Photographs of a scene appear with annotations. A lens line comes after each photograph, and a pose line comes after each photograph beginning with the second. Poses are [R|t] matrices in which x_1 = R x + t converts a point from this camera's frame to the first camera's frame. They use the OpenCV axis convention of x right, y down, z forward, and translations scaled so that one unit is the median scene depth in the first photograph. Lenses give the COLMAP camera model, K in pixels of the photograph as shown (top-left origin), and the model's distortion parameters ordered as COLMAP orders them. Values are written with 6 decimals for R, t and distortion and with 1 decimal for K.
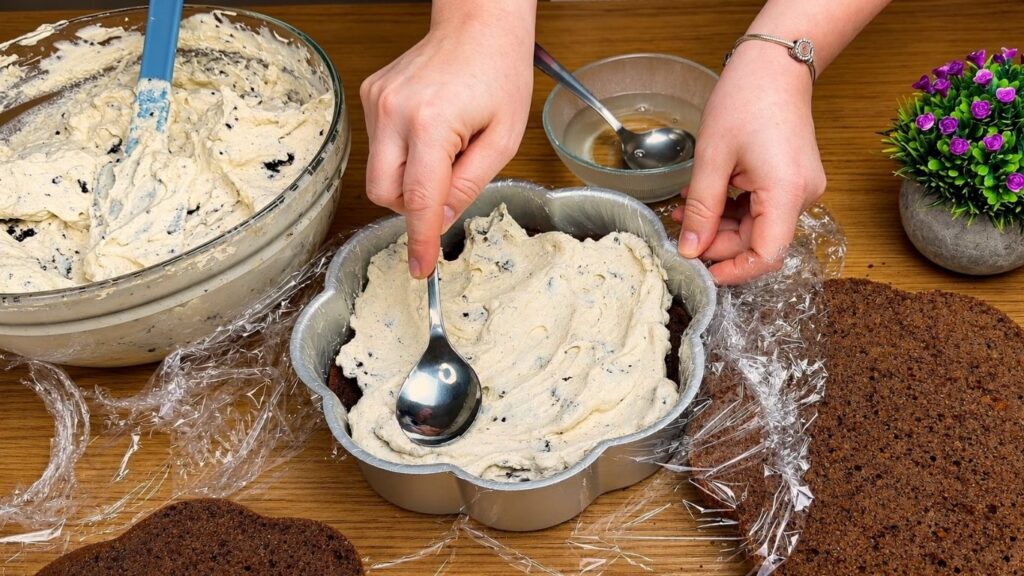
lens RADIAL K [[7527.3, 0, 512.6], [0, 7527.3, 335.5], [0, 0, 1]] dist [1.841186, 0.000000]
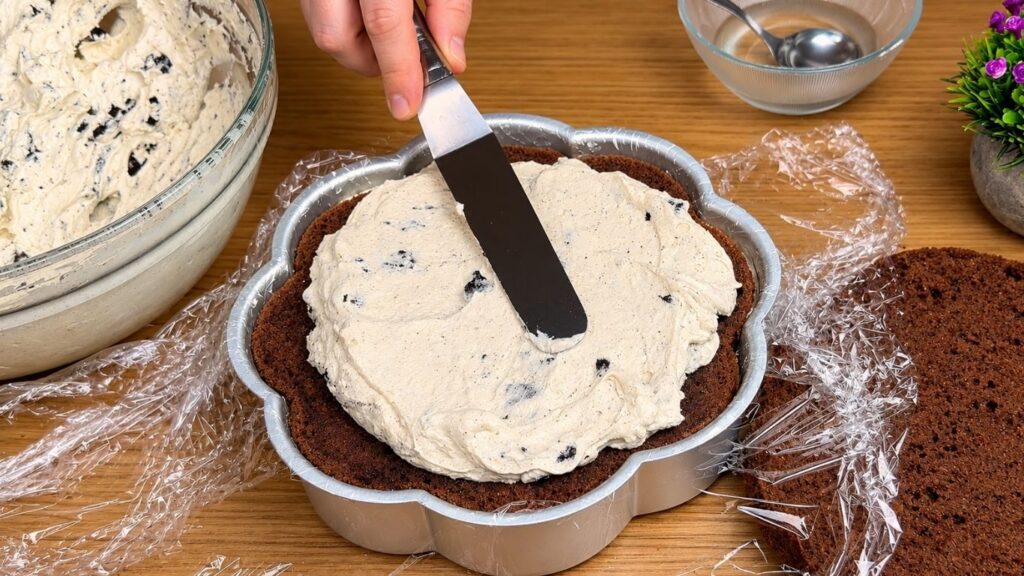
lens RADIAL K [[7527.3, 0, 512.2], [0, 7527.3, 285.4], [0, 0, 1]] dist [1.841186, 0.000000]
pose [[0.999996, 0.000923, 0.002758, -0.001461], [-0.000911, 0.999991, -0.004240, -0.000532], [-0.002762, 0.004237, 0.999987, 0.168216]]
